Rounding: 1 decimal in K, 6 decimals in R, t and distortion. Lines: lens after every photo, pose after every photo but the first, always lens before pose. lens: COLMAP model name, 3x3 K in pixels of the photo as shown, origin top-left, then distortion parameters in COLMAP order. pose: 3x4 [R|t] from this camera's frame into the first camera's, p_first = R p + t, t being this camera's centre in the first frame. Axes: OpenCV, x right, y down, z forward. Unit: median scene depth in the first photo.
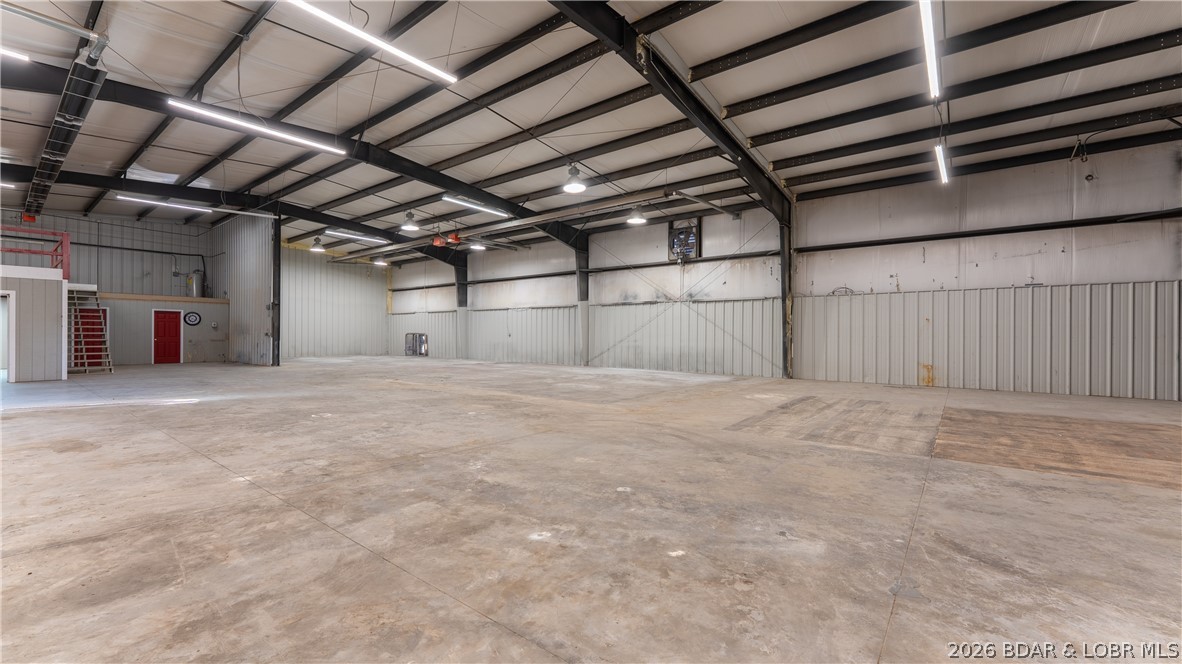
lens RADIAL K [[461.2, 0, 591.0], [0, 461.2, 332.0], [0, 0, 1]] dist [-0.000887, -0.000044]
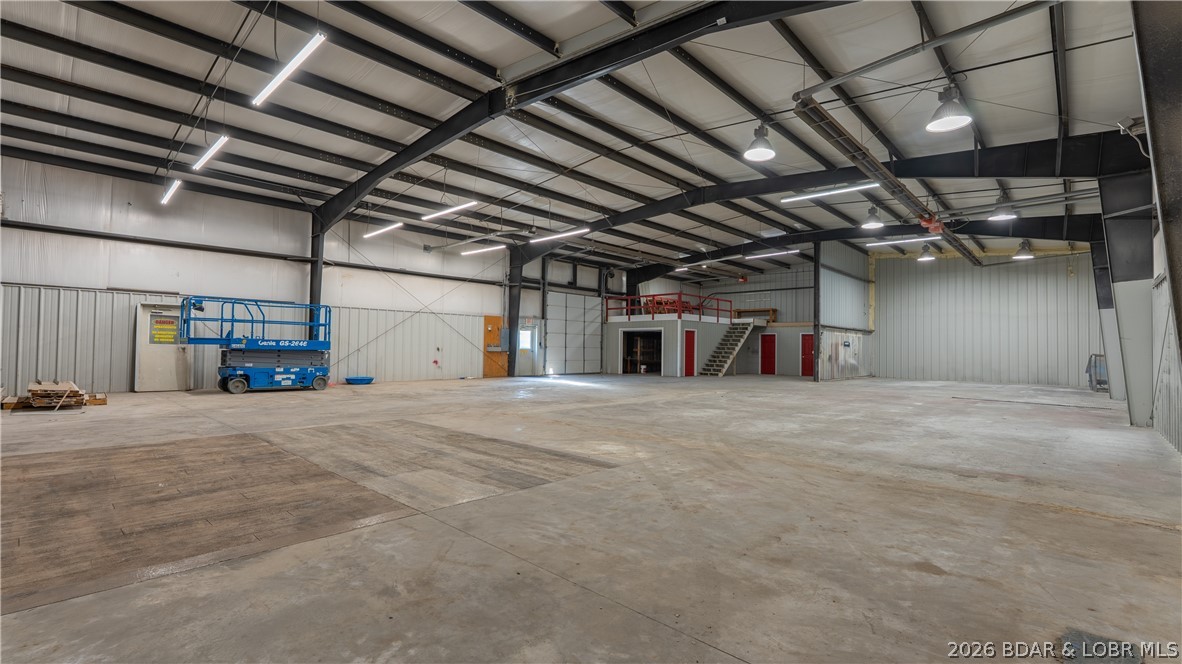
lens RADIAL K [[534.9, 0, 591.0], [0, 534.9, 332.0], [0, 0, 1]] dist [-0.001104, -0.000507]
pose [[0.082695, 0.031351, 0.996082, -0.929038], [-0.013248, 0.999451, -0.030357, 0.007171], [-0.996487, -0.010685, 0.083065, 0.515473]]
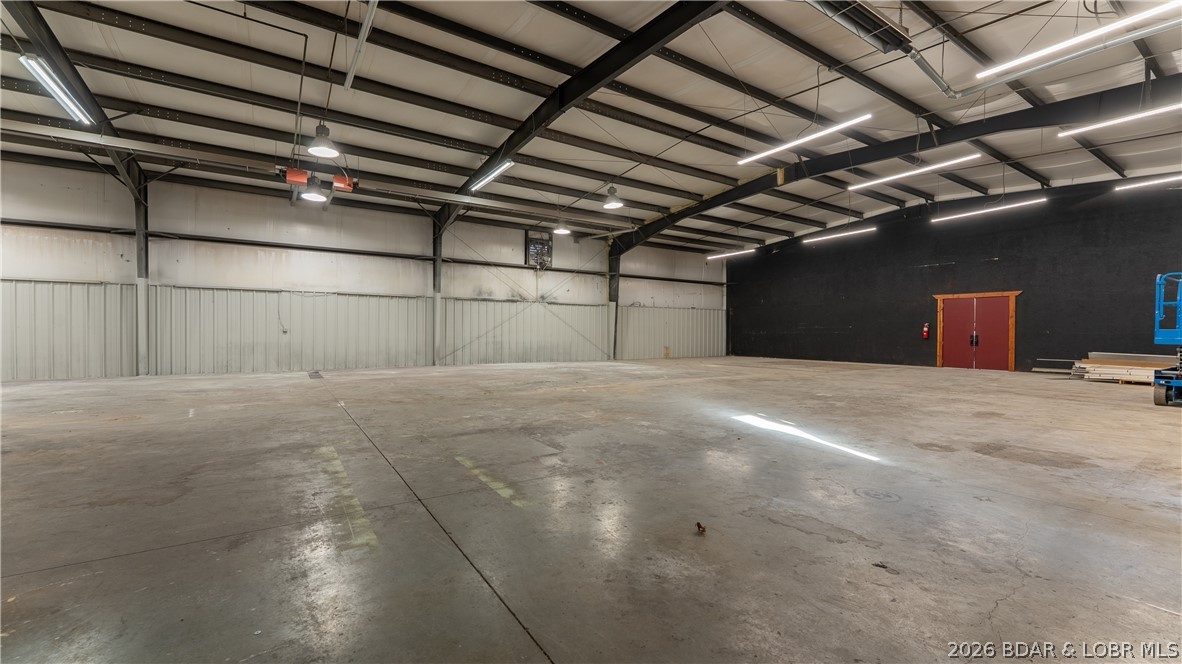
lens RADIAL K [[478.5, 0, 591.0], [0, 478.5, 332.0], [0, 0, 1]] dist [0.002856, -0.000056]
pose [[0.321244, 0.000112, 0.946997, -0.869000], [-0.002706, 0.999996, 0.000799, 0.007709], [-0.946993, -0.002820, 0.321243, 0.468110]]
